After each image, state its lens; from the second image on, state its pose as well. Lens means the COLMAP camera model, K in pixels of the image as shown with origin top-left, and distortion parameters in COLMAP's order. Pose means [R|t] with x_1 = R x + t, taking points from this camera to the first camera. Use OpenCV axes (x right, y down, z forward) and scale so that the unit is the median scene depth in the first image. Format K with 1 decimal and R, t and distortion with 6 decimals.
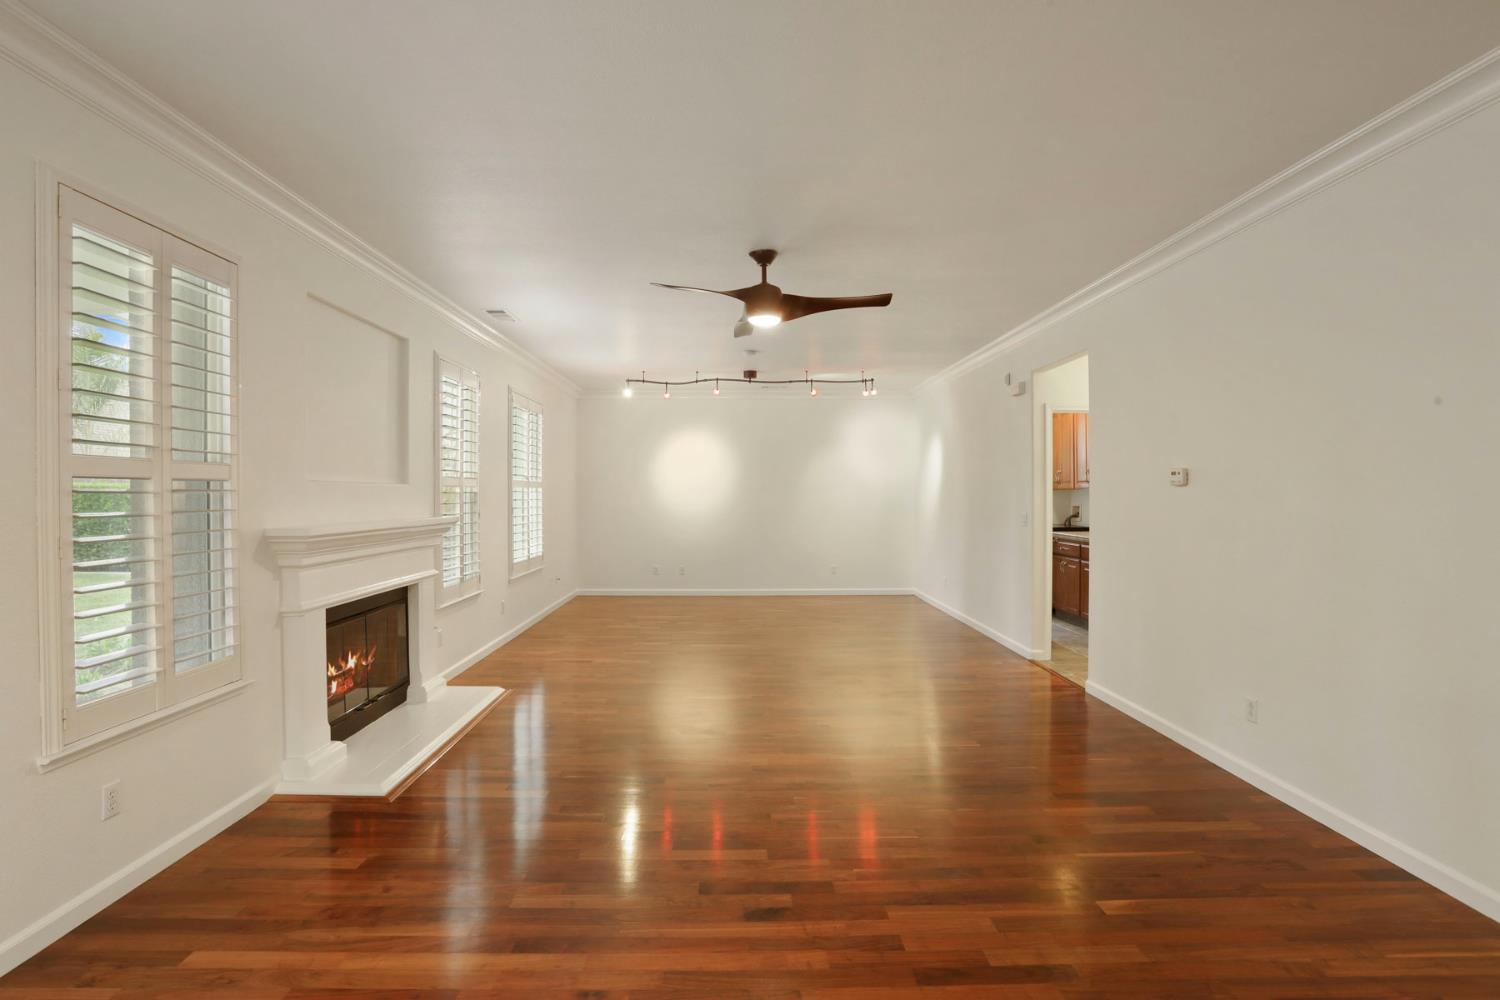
lens RADIAL K [[766.8, 0, 749.3], [0, 766.8, 498.9], [0, 0, 1]] dist [-0.005143, -0.000321]
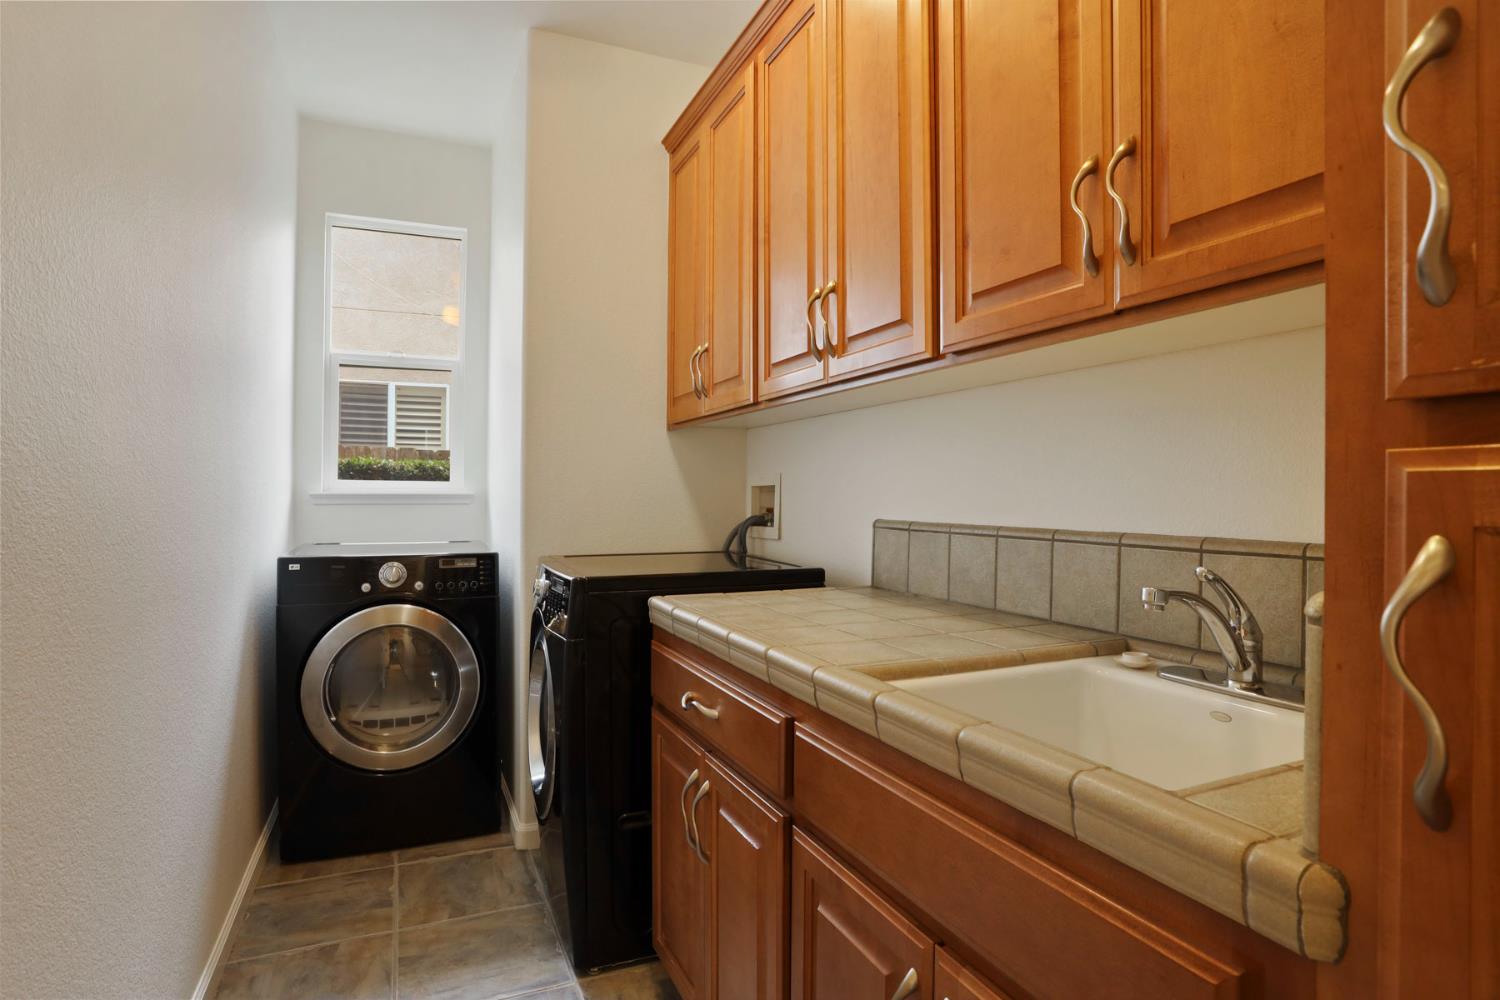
lens RADIAL K [[766.8, 0, 749.1], [0, 766.8, 497.7], [0, 0, 1]] dist [-0.005143, -0.000321]
pose [[0.927345, 0.004949, 0.374176, 0.328354], [-0.004066, 0.999987, -0.003150, 0.015477], [-0.374186, 0.001400, 0.927352, 0.769119]]
